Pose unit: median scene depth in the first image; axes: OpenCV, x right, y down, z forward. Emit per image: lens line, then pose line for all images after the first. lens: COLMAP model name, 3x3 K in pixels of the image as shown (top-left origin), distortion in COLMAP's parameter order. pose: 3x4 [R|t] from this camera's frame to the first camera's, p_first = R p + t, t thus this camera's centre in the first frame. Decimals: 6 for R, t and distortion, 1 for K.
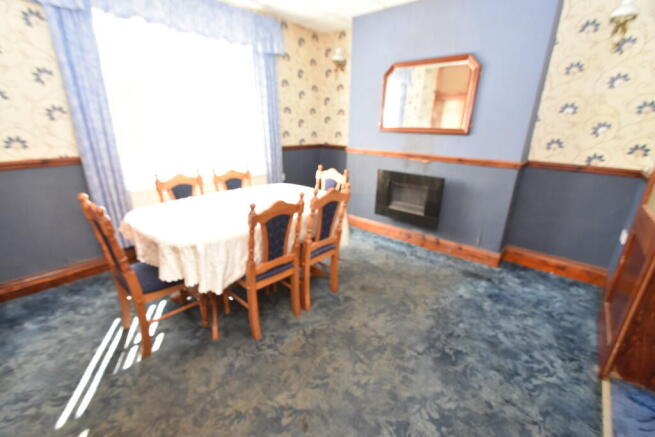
lens RADIAL K [[284.7, 0, 328.2], [0, 284.7, 221.6], [0, 0, 1]] dist [-0.000660, -0.000356]
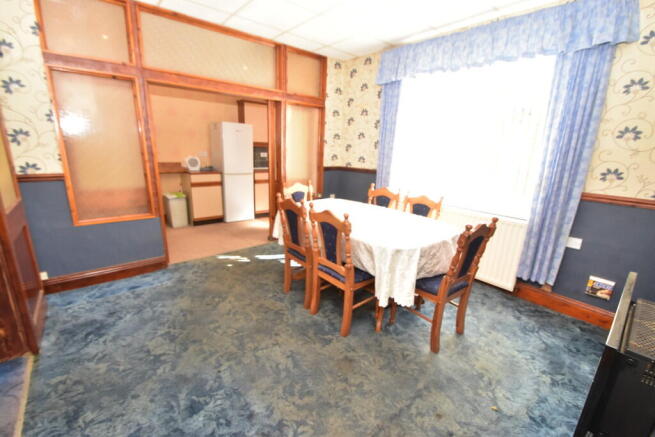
lens RADIAL K [[284.7, 0, 328.4], [0, 284.7, 218.6], [0, 0, 1]] dist [-0.000660, -0.000356]
pose [[-0.135883, 0.224098, -0.965047, 0.957336], [-0.350314, 0.900287, 0.258386, -0.345204], [0.926723, 0.373179, -0.043829, 1.043521]]
